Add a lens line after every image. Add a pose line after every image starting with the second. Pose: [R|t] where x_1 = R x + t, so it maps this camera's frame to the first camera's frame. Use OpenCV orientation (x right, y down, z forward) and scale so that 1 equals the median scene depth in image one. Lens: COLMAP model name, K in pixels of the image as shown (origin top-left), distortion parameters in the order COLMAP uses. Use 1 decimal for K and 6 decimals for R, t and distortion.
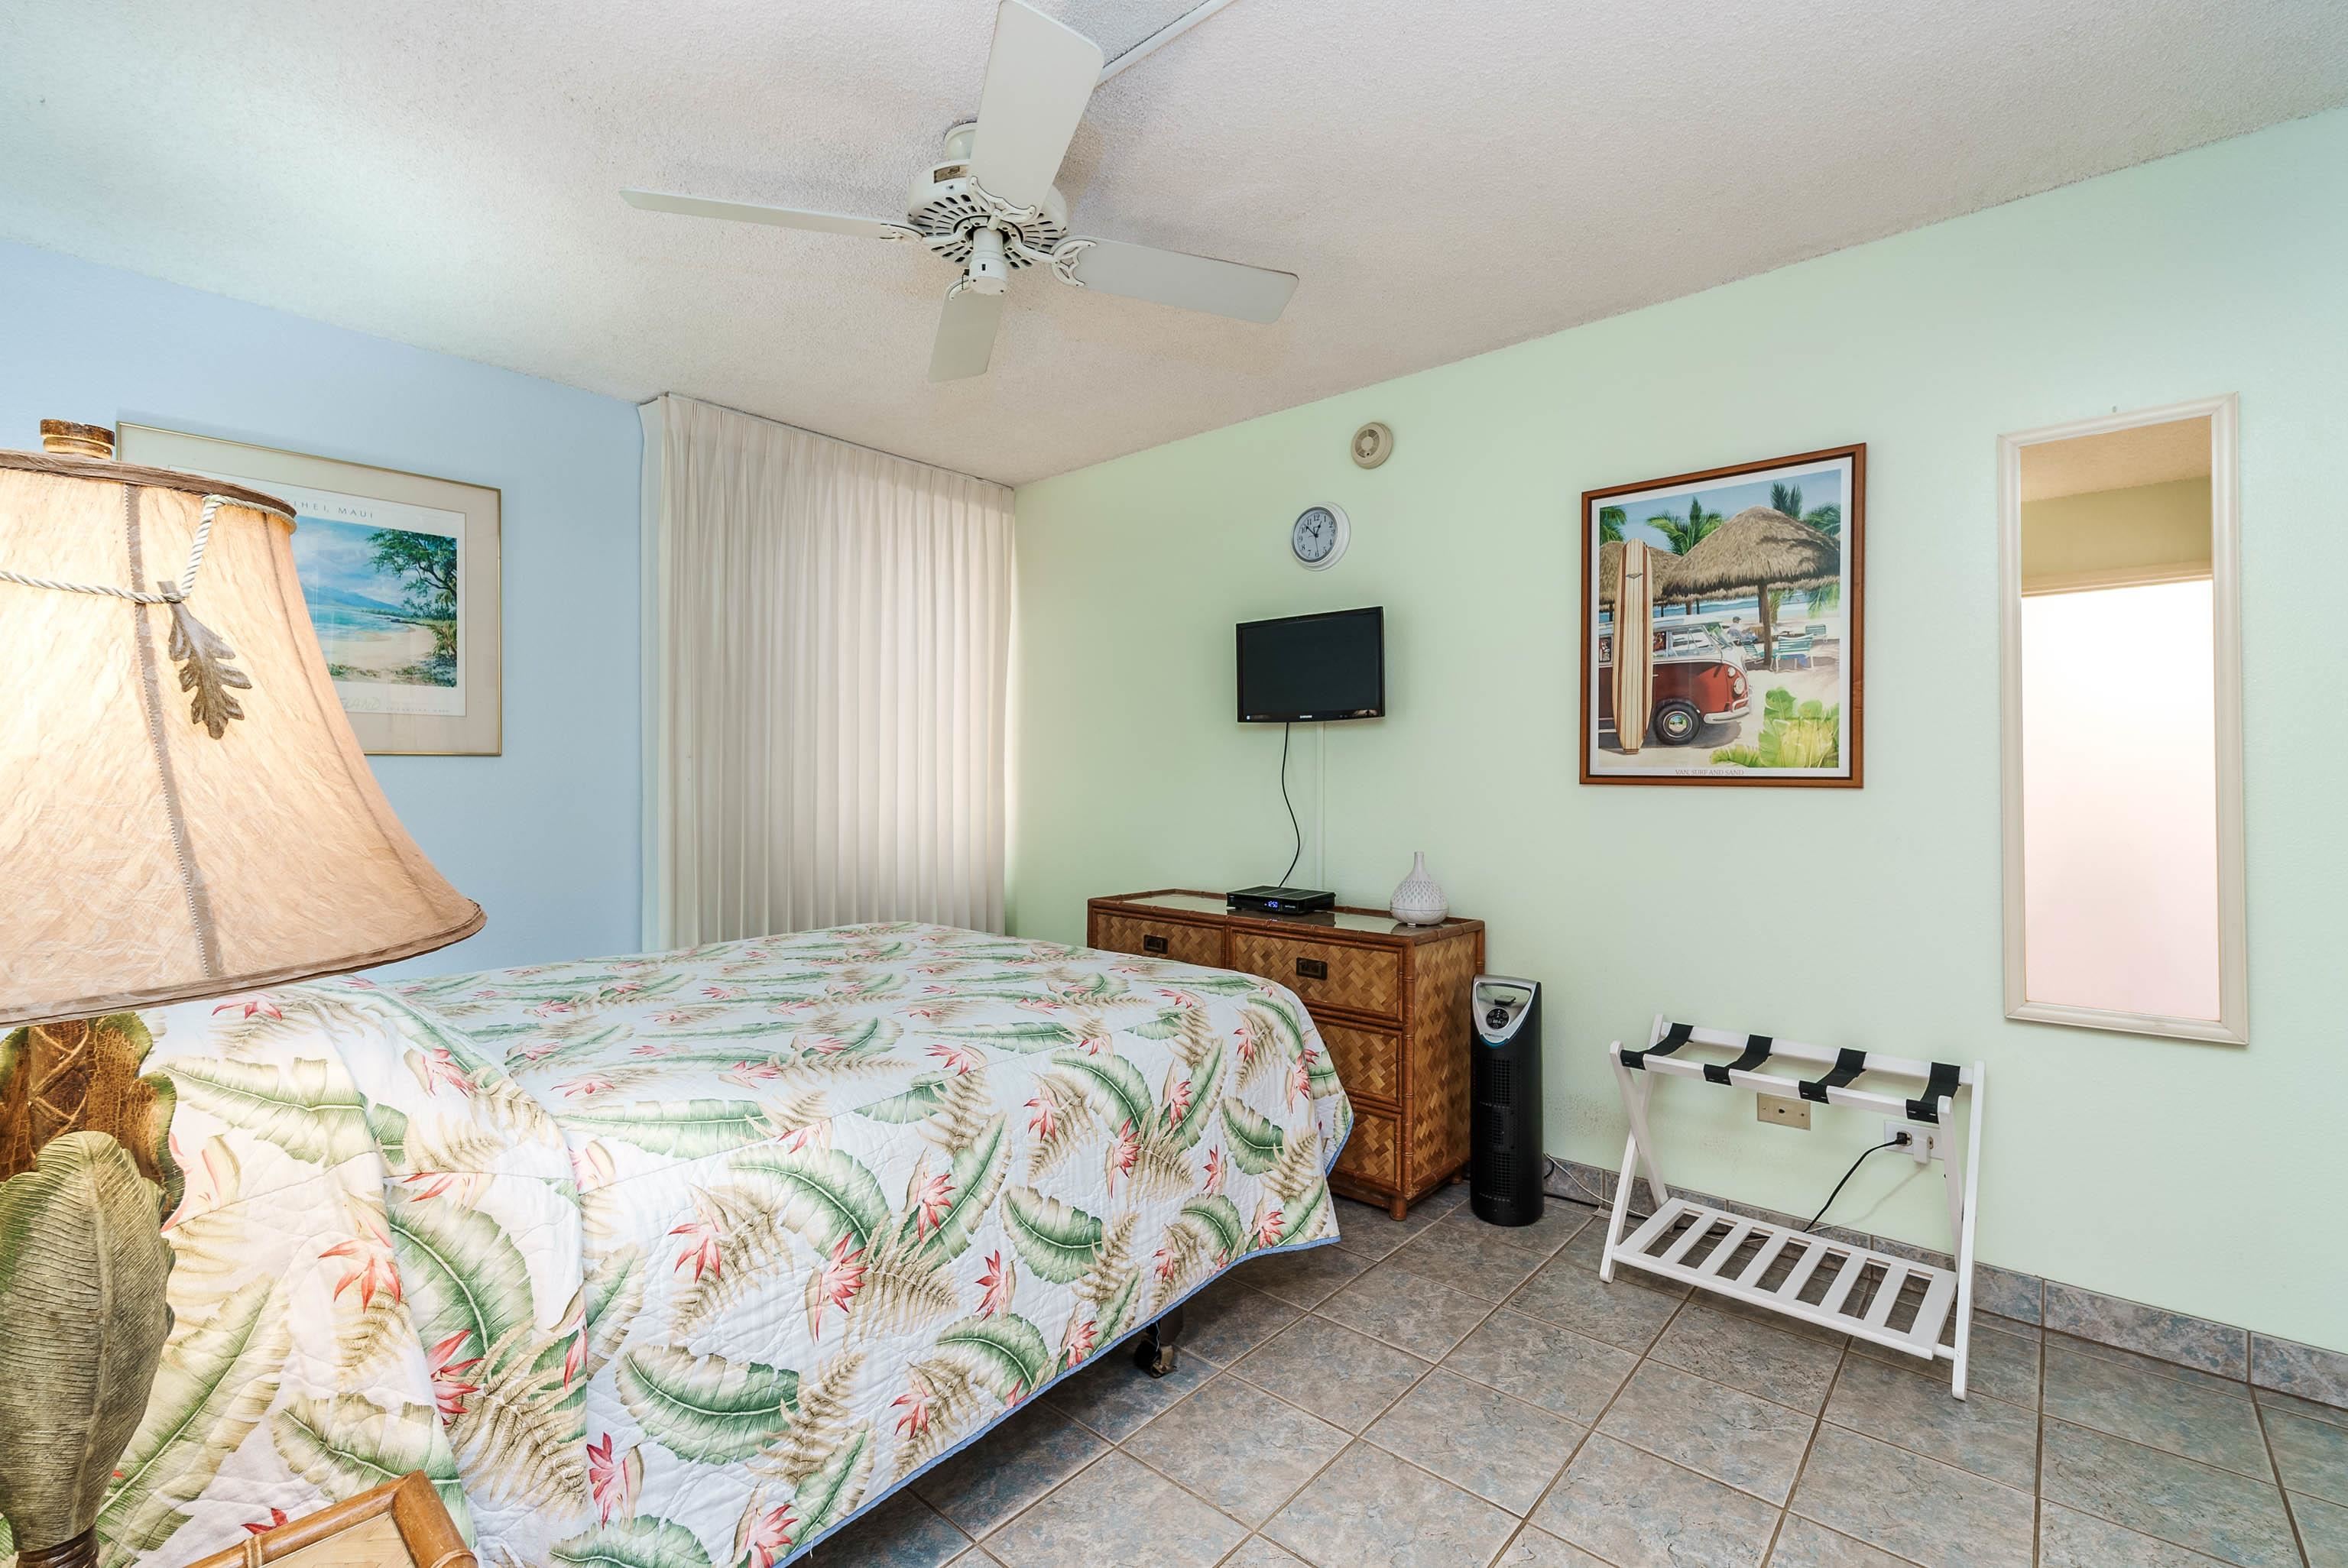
lens RADIAL K [[1024.4, 0, 1170.6], [0, 1024.4, 793.3], [0, 0, 1]] dist [0.002493, -0.000137]
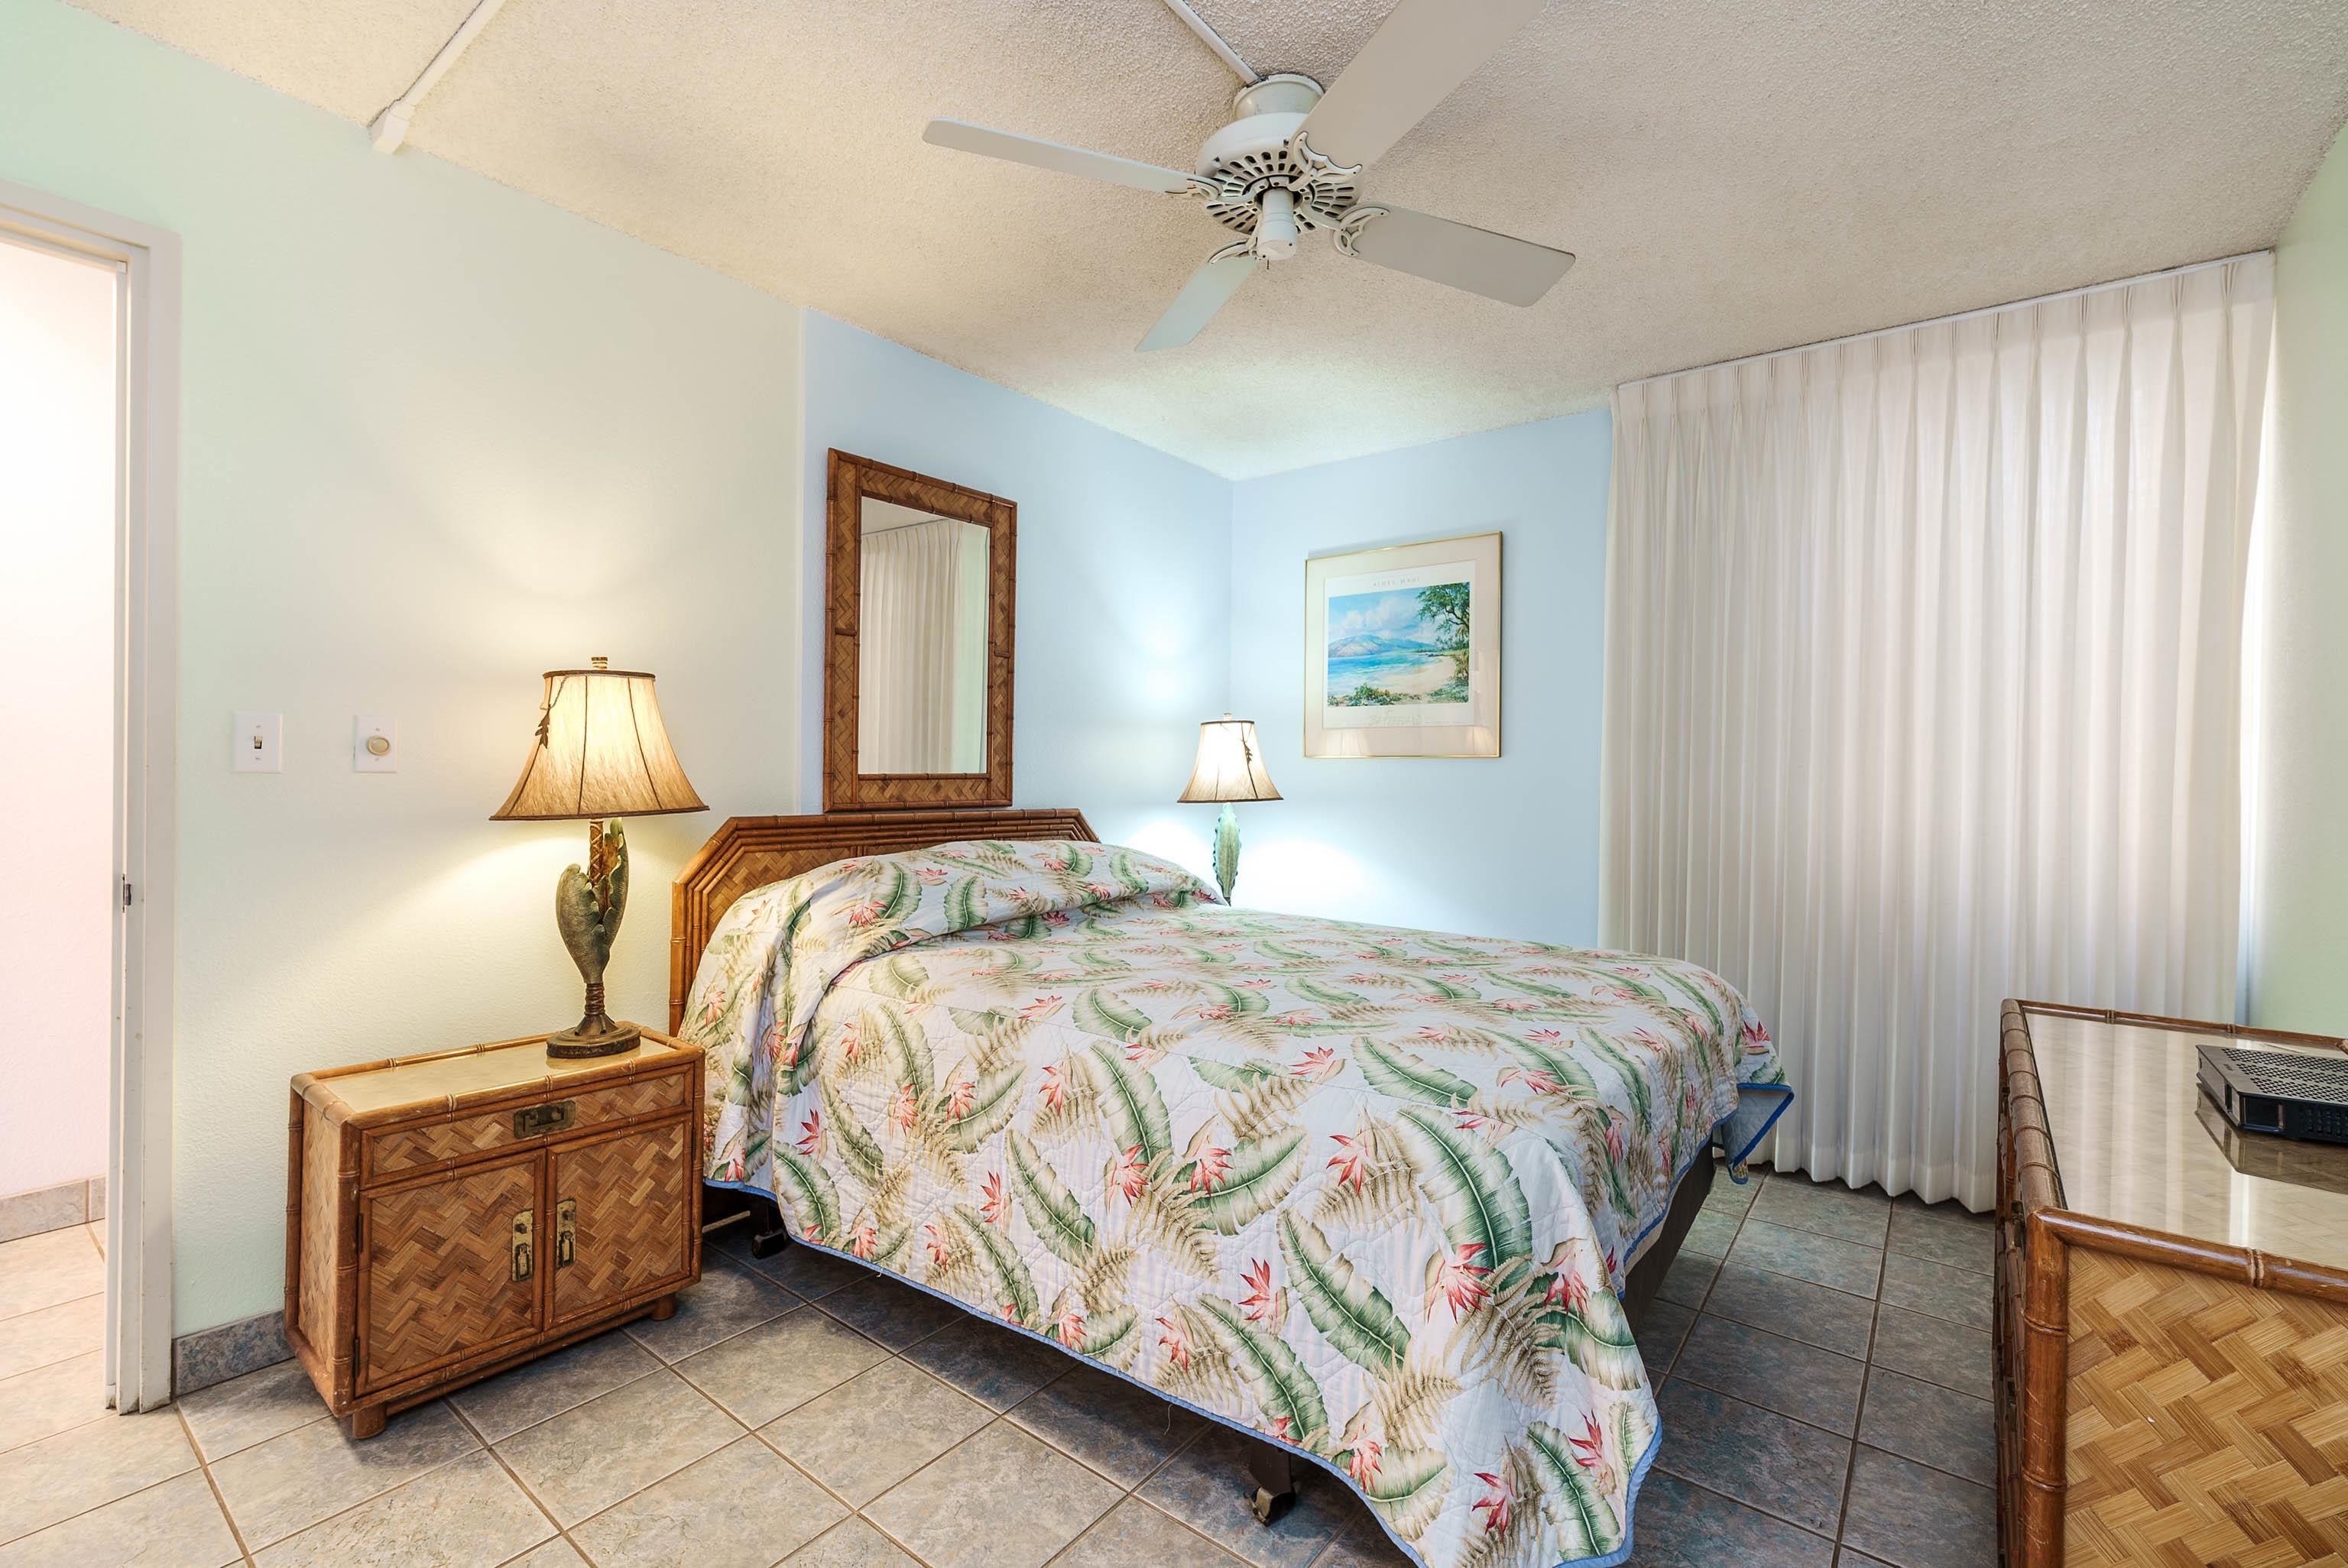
lens RADIAL K [[1024.4, 0, 1177.2], [0, 1024.4, 771.0], [0, 0, 1]] dist [0.002493, -0.000137]
pose [[0.055461, 0.001480, -0.998460, 0.888113], [-0.027767, 0.999614, -0.000060, -0.016725], [0.998075, 0.027728, 0.055481, 0.990131]]
